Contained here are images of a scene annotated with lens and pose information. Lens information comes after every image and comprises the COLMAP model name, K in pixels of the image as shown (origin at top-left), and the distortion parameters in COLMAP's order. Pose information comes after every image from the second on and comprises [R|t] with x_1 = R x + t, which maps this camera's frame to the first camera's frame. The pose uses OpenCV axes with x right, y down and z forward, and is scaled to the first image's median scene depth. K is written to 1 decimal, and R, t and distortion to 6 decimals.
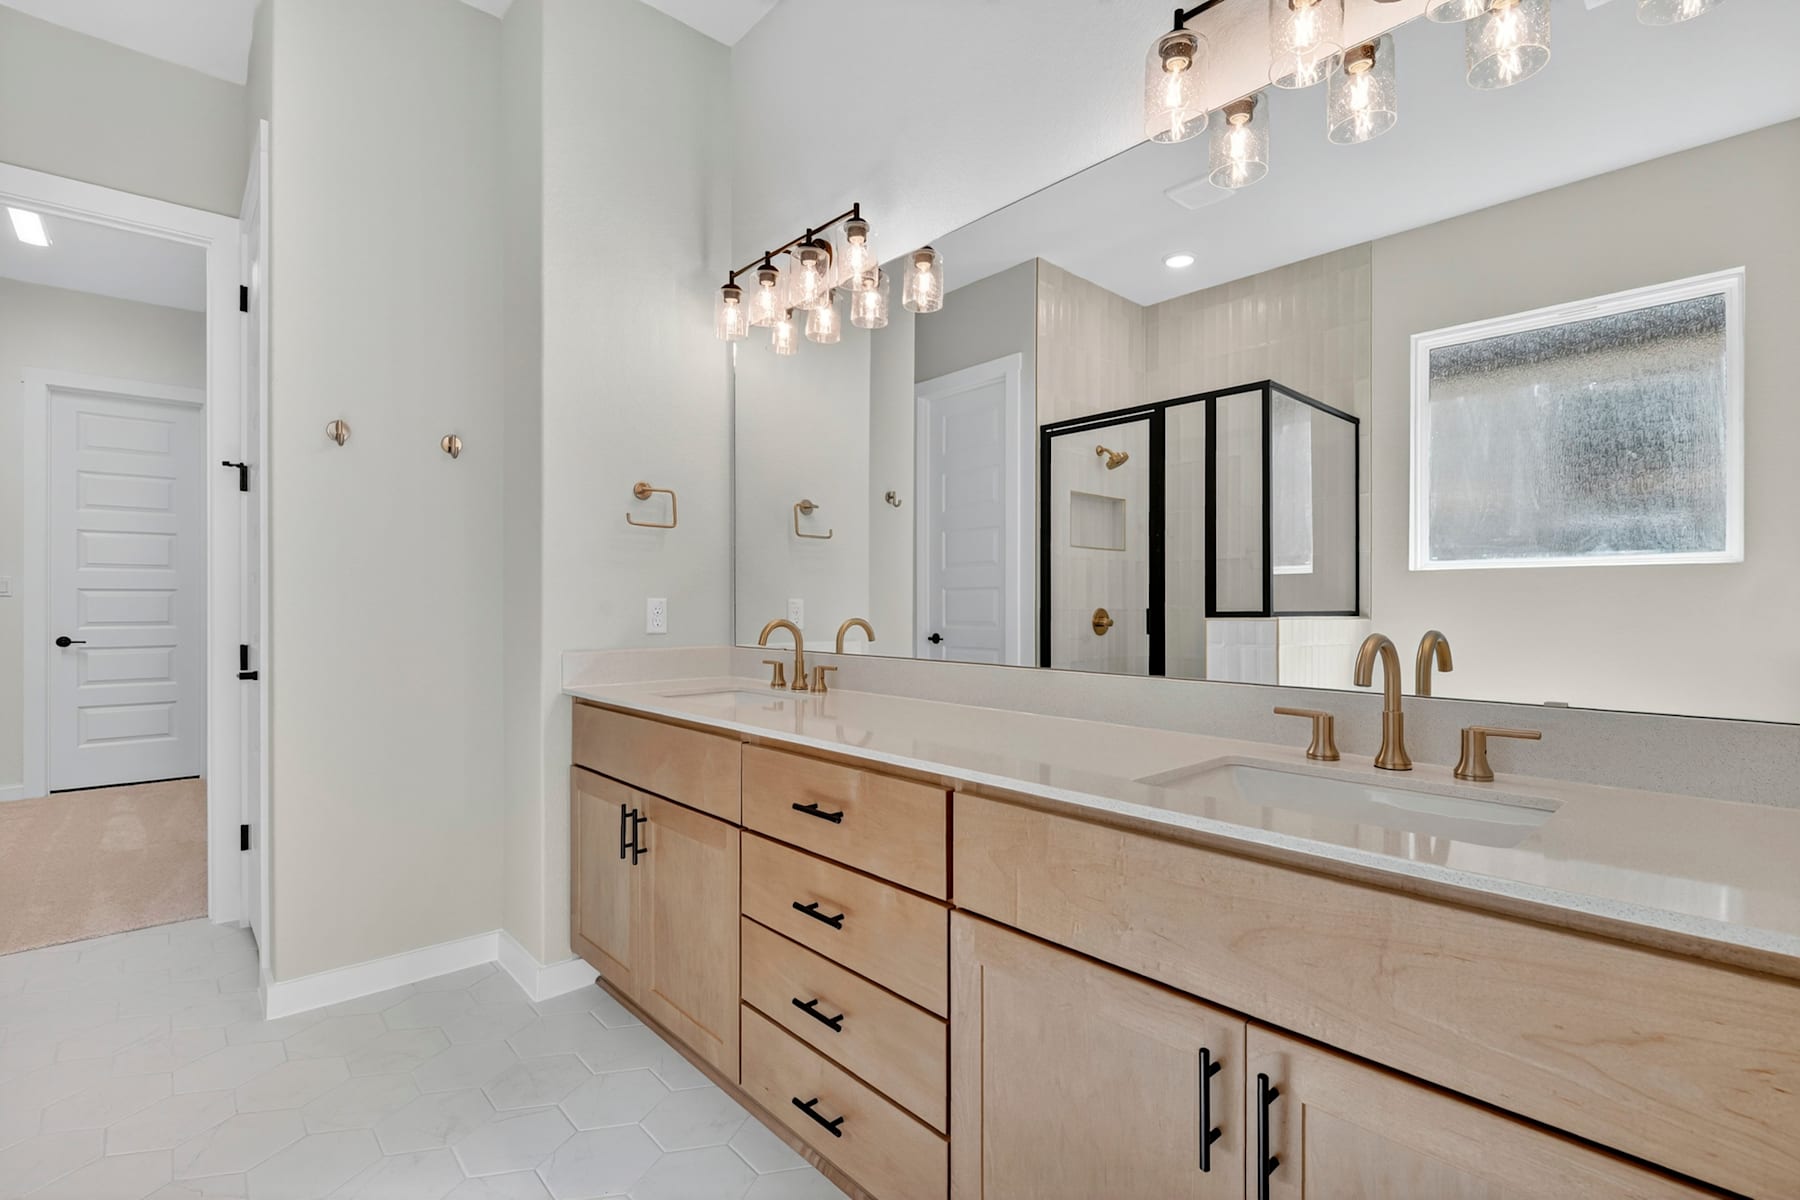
lens RADIAL K [[823.4, 0, 901.8], [0, 823.4, 598.3], [0, 0, 1]] dist [-0.002460, -0.001691]
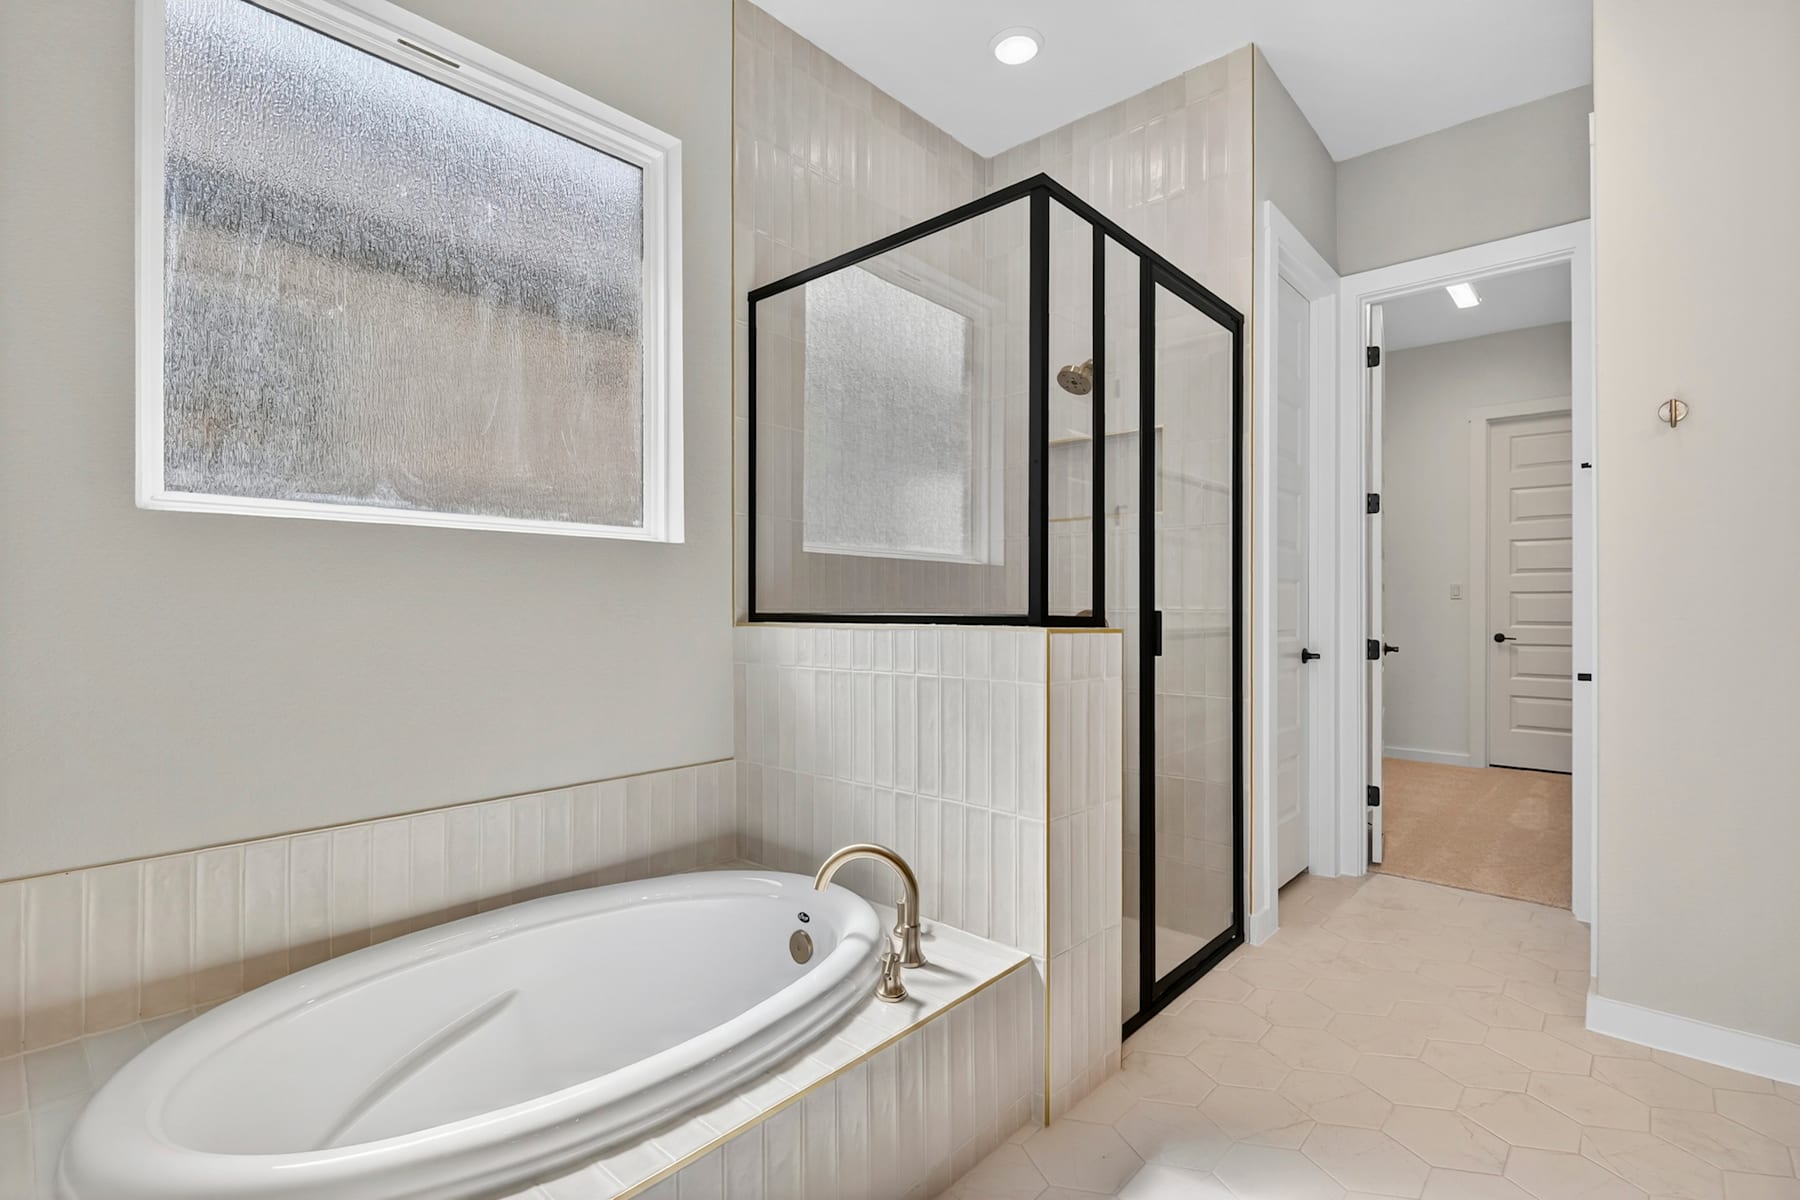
lens RADIAL K [[839.5, 0, 907.2], [0, 839.5, 600.9], [0, 0, 1]] dist [-0.001962, -0.000523]
pose [[0.108929, -0.000802, -0.994049, 0.111183], [0.001904, 0.999998, -0.000598, -0.000368], [0.994048, -0.001827, 0.108930, 0.064075]]
